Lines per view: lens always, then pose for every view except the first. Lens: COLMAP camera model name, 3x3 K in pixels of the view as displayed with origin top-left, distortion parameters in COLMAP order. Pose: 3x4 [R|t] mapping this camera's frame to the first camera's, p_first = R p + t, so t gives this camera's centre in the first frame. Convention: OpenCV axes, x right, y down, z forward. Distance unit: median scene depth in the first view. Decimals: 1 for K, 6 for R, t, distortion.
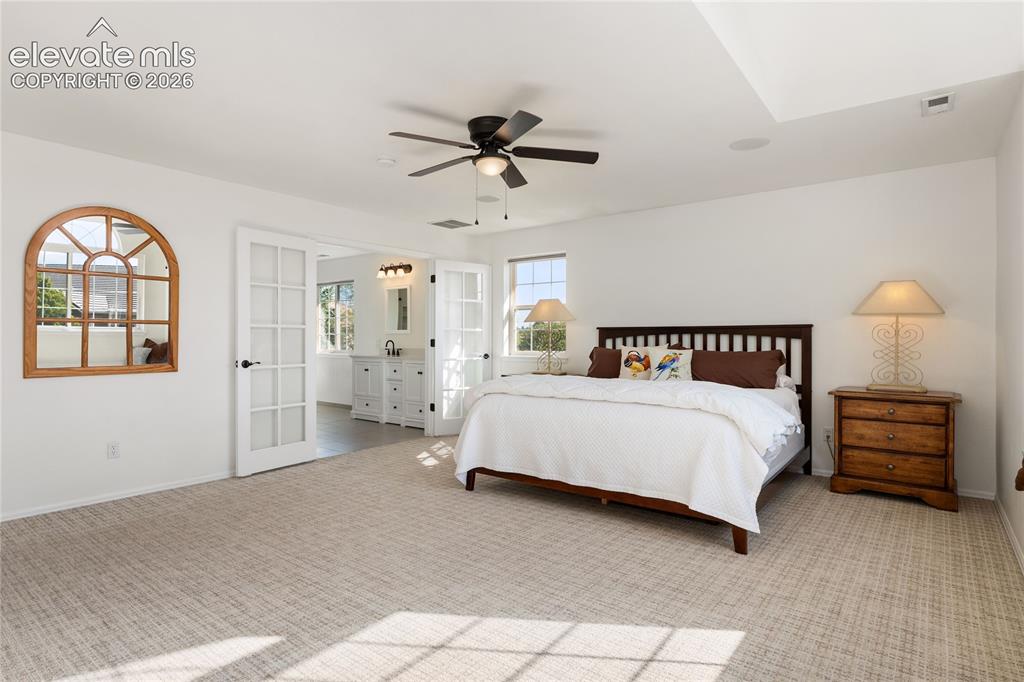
lens RADIAL K [[545.8, 0, 512.0], [0, 545.8, 341.0], [0, 0, 1]] dist [-0.001646, -0.000064]
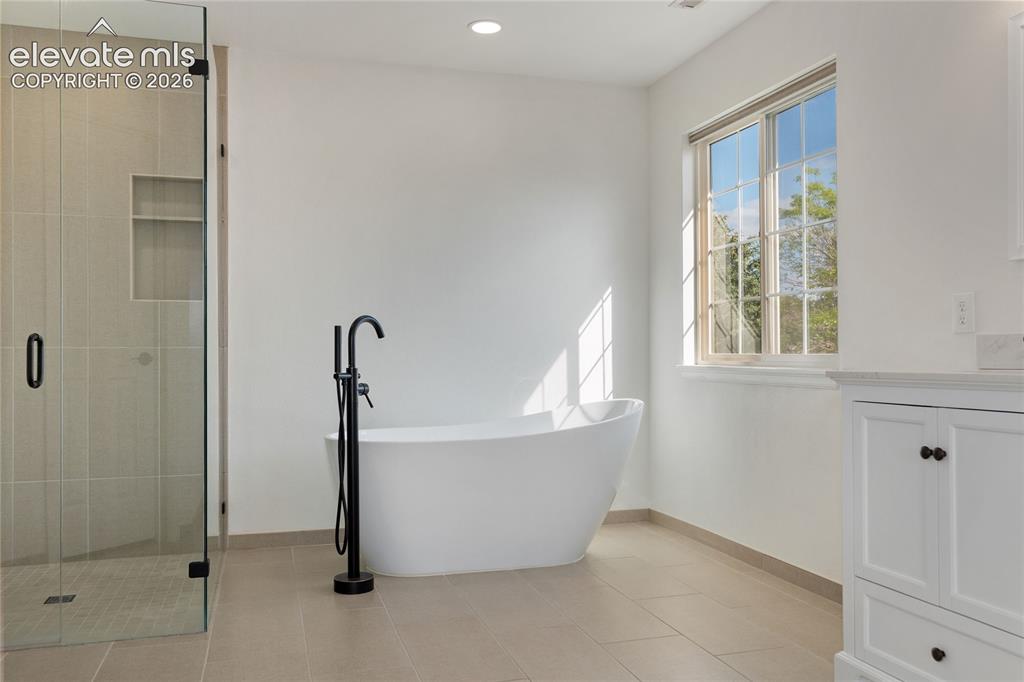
lens RADIAL K [[820.8, 0, 512.0], [0, 820.8, 341.0], [0, 0, 1]] dist [-0.005468, 0.011308]
pose [[0.814473, -0.011504, -0.580088, -0.210239], [-0.001235, 0.999767, -0.021561, 0.019814], [0.580201, 0.018277, 0.814269, 0.663048]]
